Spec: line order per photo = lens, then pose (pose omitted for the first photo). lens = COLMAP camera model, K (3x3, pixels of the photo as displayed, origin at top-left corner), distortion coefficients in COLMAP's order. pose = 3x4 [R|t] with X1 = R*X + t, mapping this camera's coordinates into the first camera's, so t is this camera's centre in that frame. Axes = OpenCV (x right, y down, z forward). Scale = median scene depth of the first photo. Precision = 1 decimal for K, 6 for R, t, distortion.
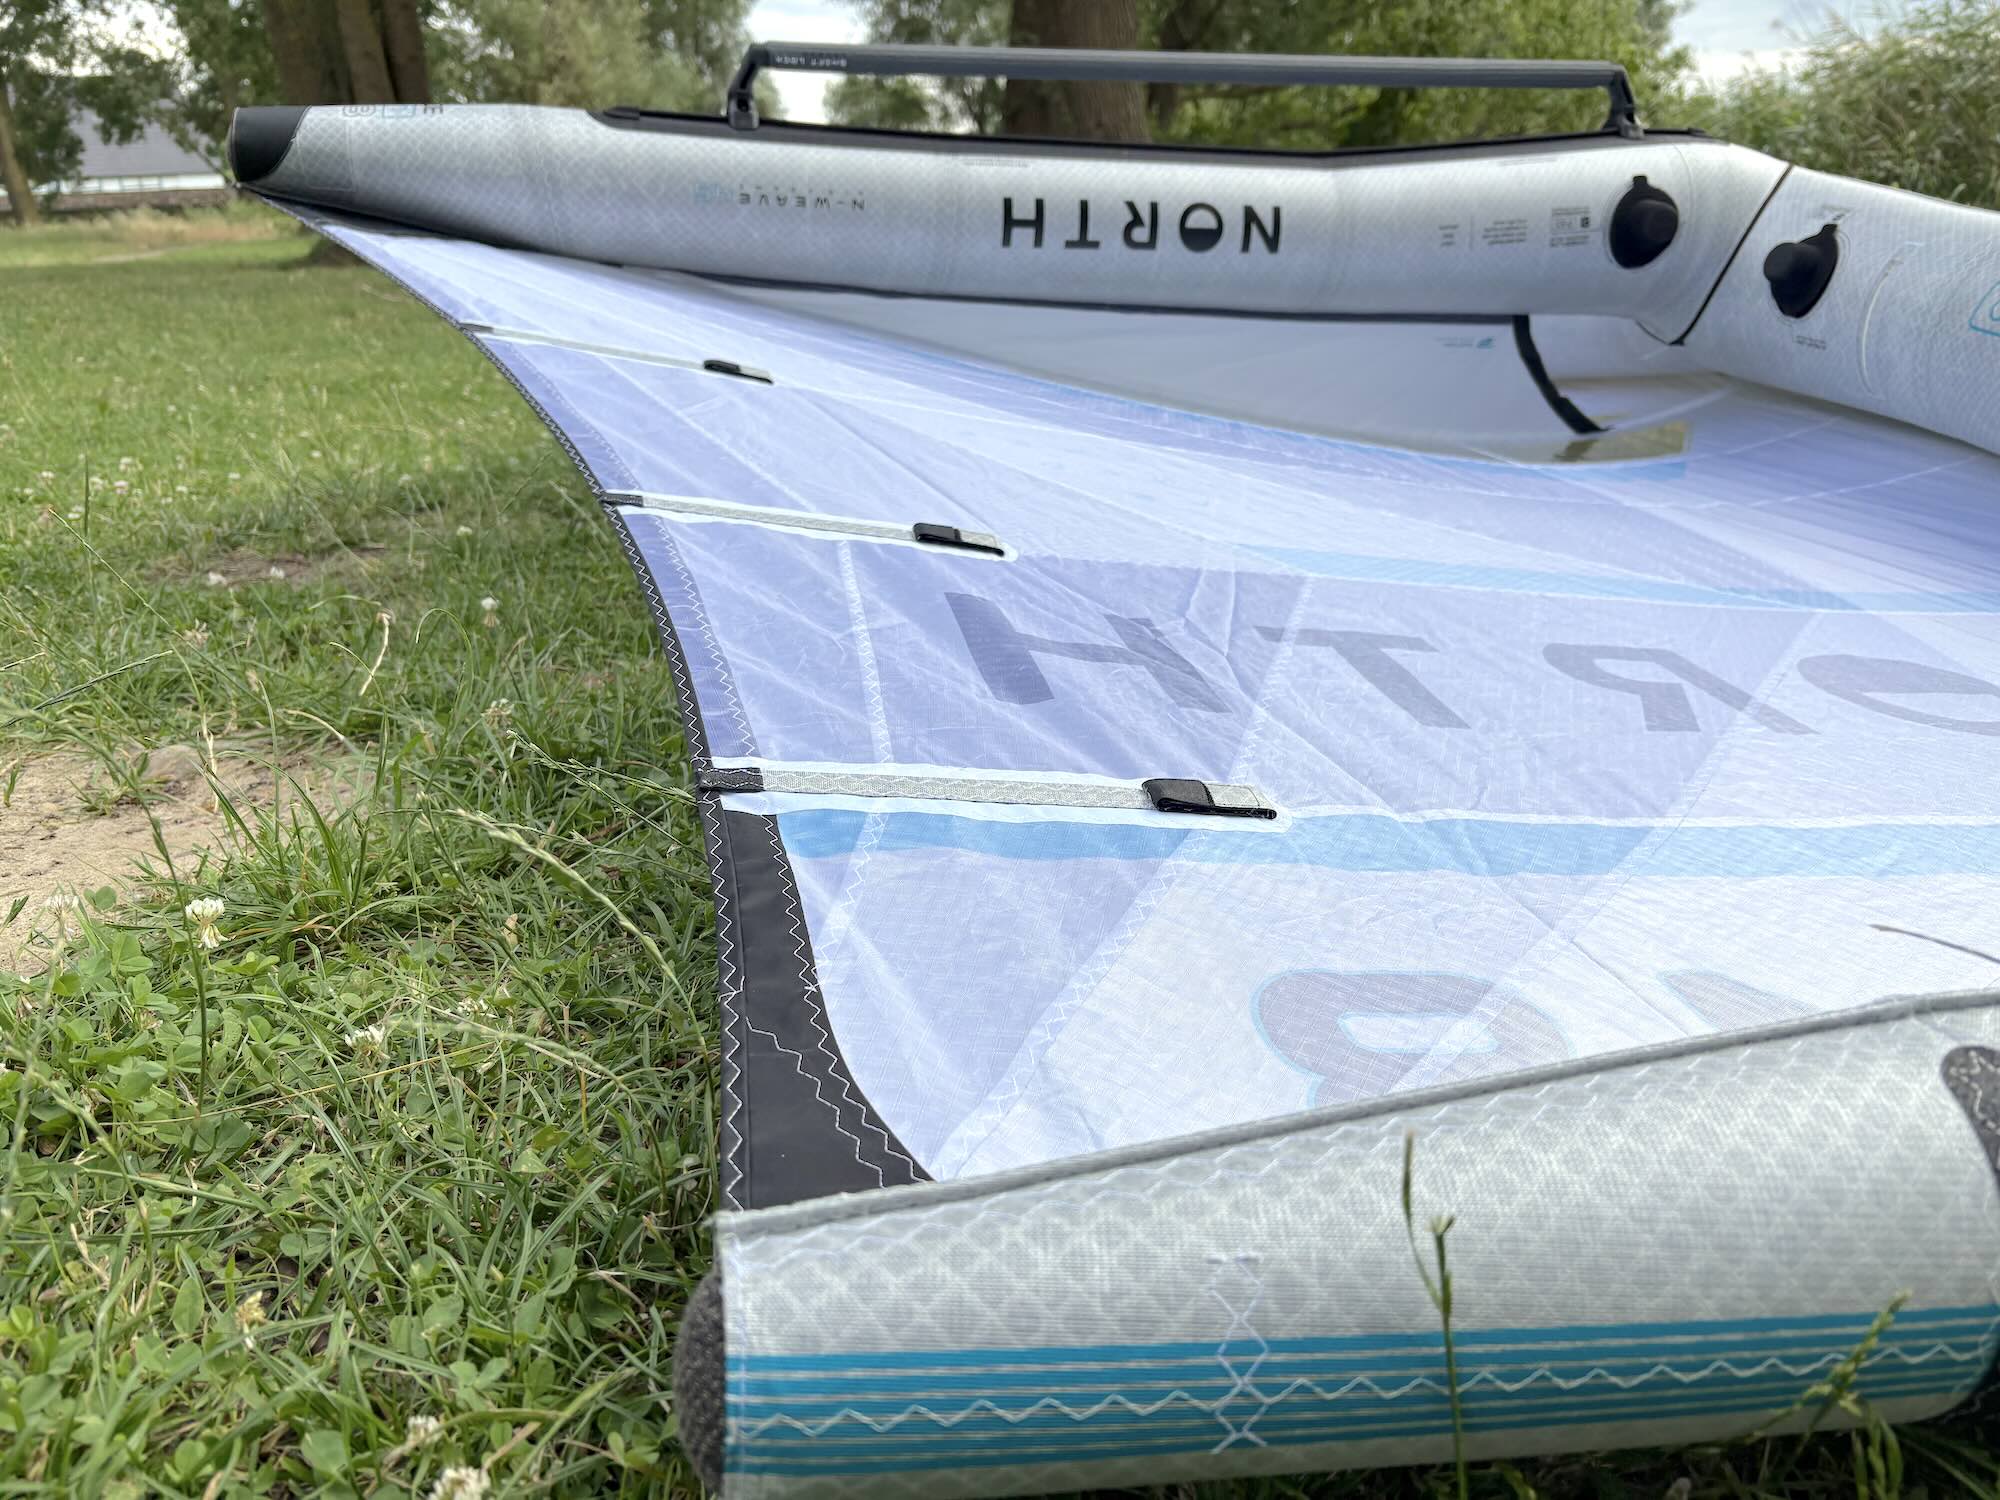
lens RADIAL K [[1459.6, 0, 1000.0], [0, 1459.6, 750.0], [0, 0, 1]] dist [-0.005203, -0.004760]
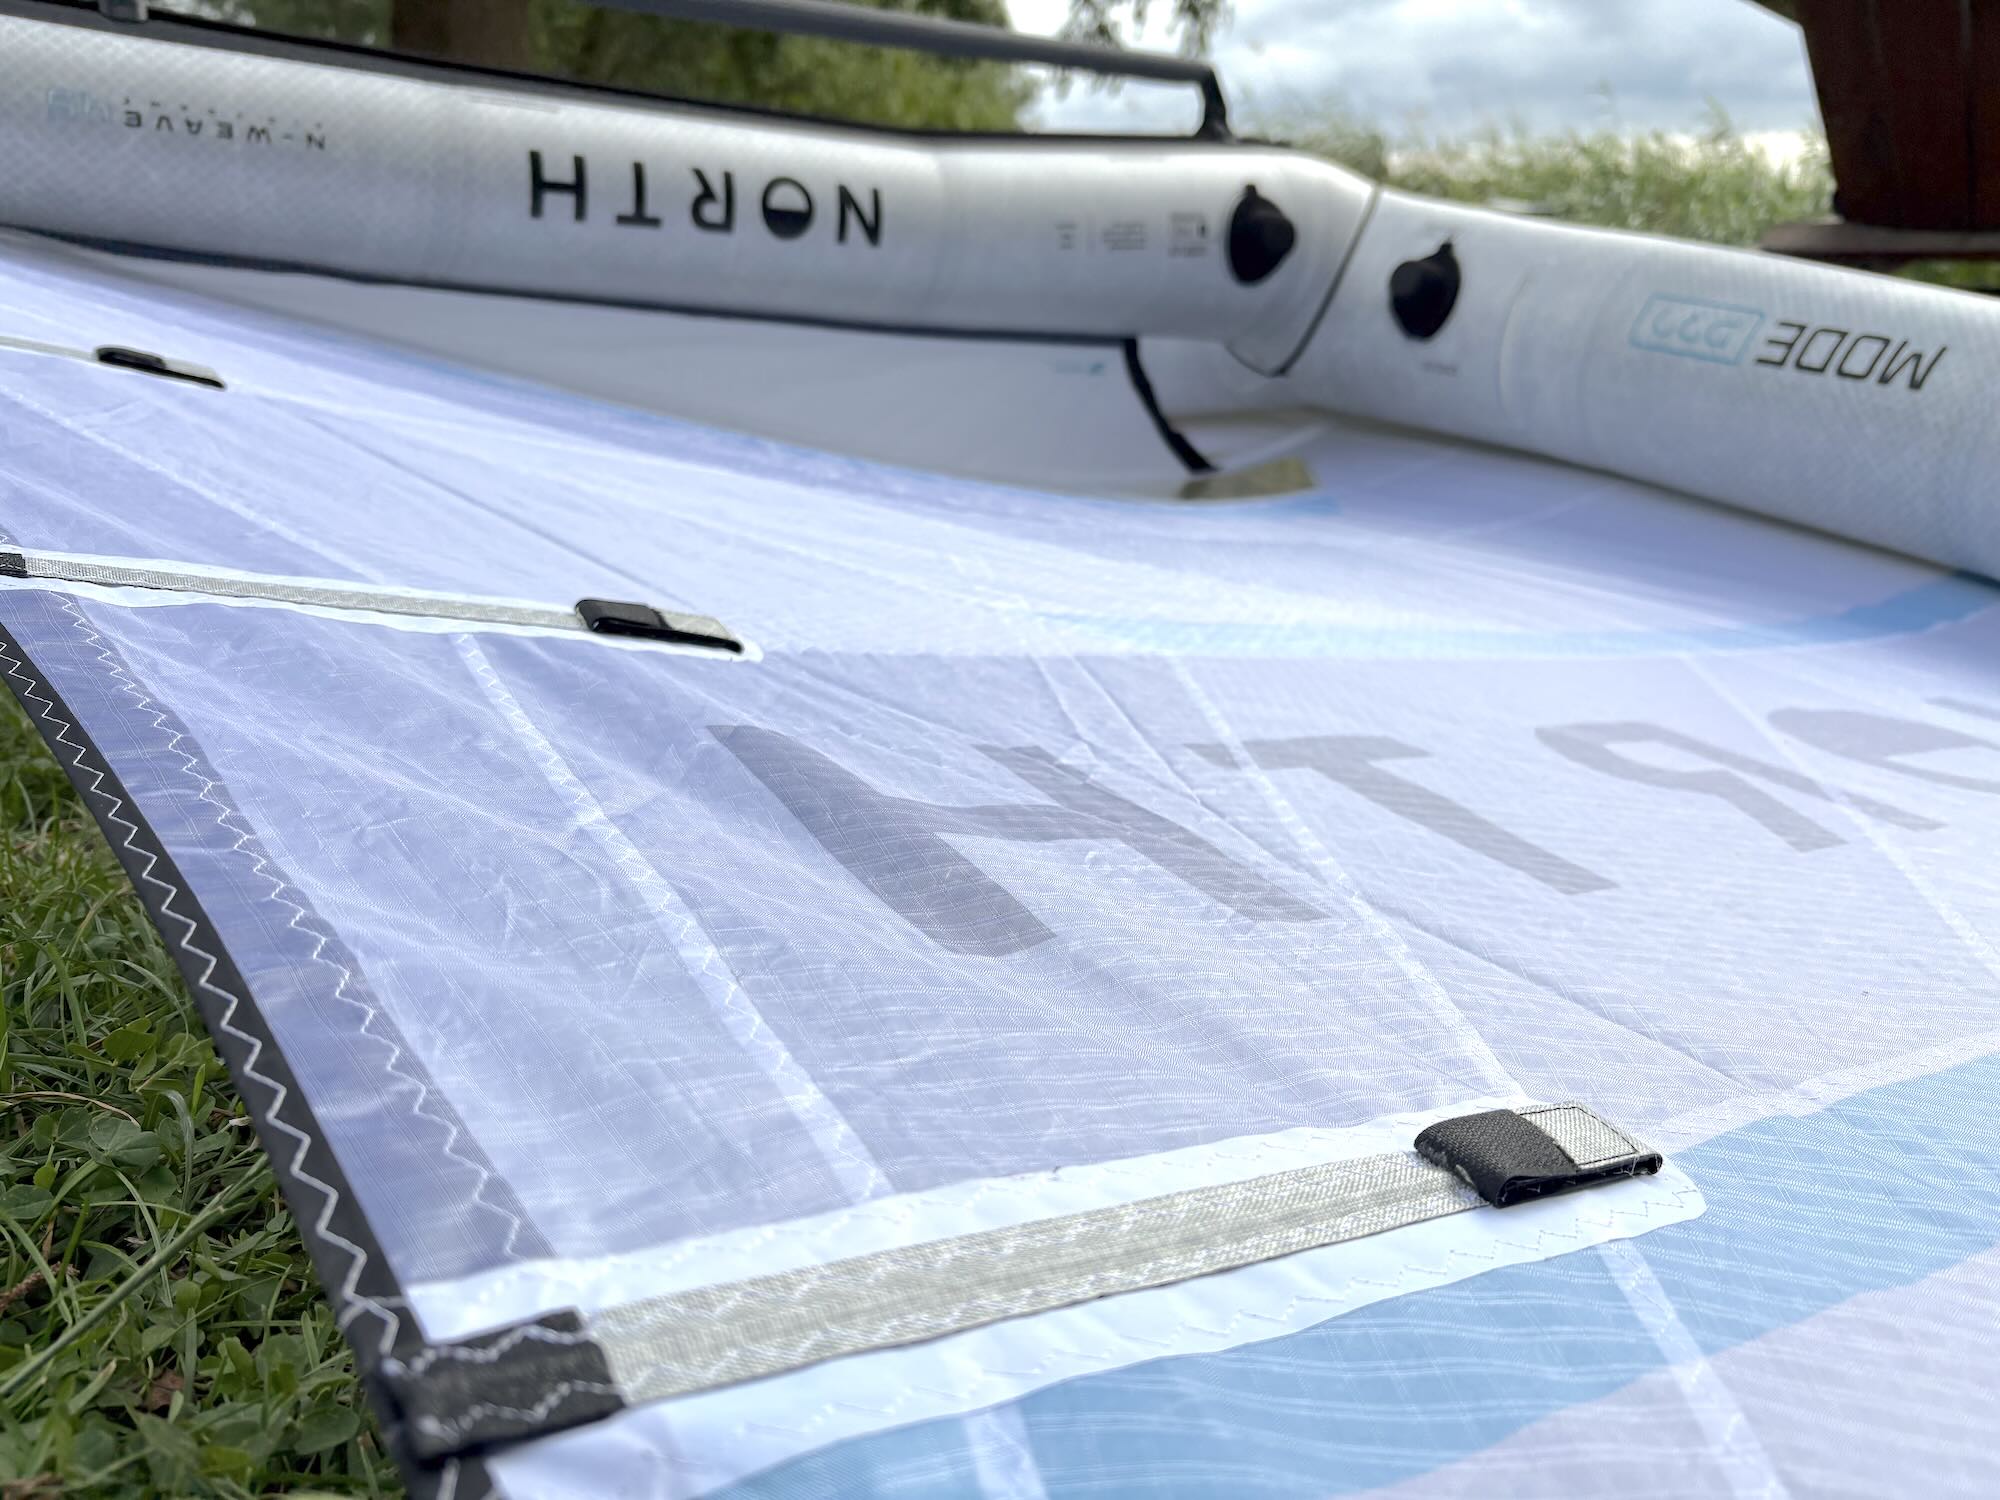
lens RADIAL K [[1497.6, 0, 961.6], [0, 1497.6, 781.6], [0, 0, 1]] dist [0.084696, -0.082403]
pose [[0.942734, -0.071820, 0.325720, -0.062992], [0.079010, 0.996834, -0.008882, -0.035443], [-0.324051, 0.034108, 0.945424, 0.207592]]
